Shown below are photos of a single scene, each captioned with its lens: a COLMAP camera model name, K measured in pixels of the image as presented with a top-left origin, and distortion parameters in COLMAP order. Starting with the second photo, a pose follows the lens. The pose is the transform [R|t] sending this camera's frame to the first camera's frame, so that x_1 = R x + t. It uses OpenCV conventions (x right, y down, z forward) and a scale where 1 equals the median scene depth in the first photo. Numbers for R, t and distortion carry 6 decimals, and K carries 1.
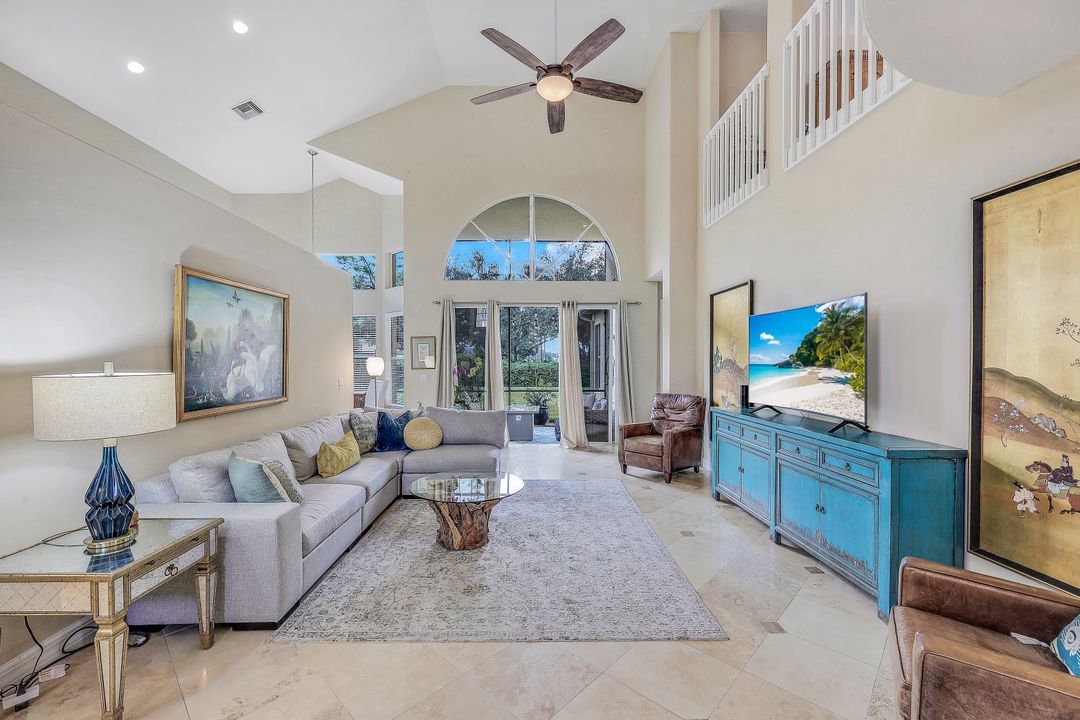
lens RADIAL K [[444.2, 0, 532.4], [0, 444.2, 362.9], [0, 0, 1]] dist [0.001876, 0.000755]
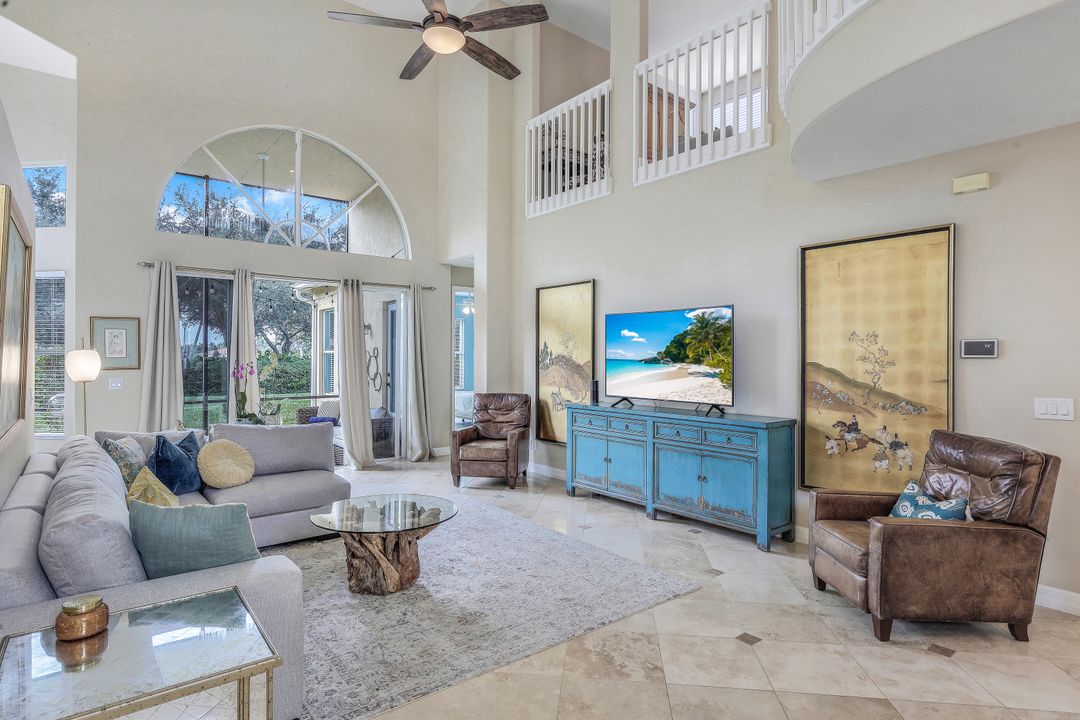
lens RADIAL K [[578.7, 0, 535.8], [0, 578.7, 355.6], [0, 0, 1]] dist [-0.001081, 0.000744]
pose [[0.795729, 0.002525, 0.605648, -0.595603], [0.001035, 0.999984, -0.005529, -0.001425], [-0.605652, 0.005027, 0.795714, 0.008428]]
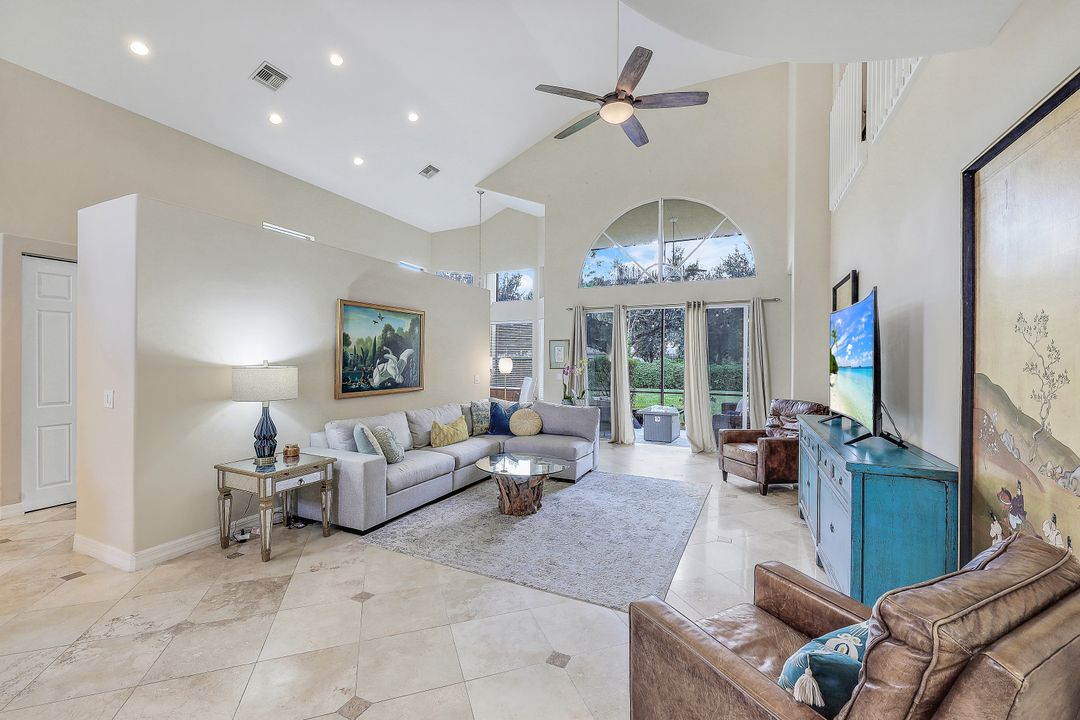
lens RADIAL K [[444.2, 0, 531.3], [0, 444.2, 359.6], [0, 0, 1]] dist [0.001876, 0.000755]
pose [[0.891936, 0.005618, -0.452126, 0.444452], [-0.010175, 0.999919, -0.007647, -0.000021], [0.452046, 0.011421, 0.891921, -0.075877]]
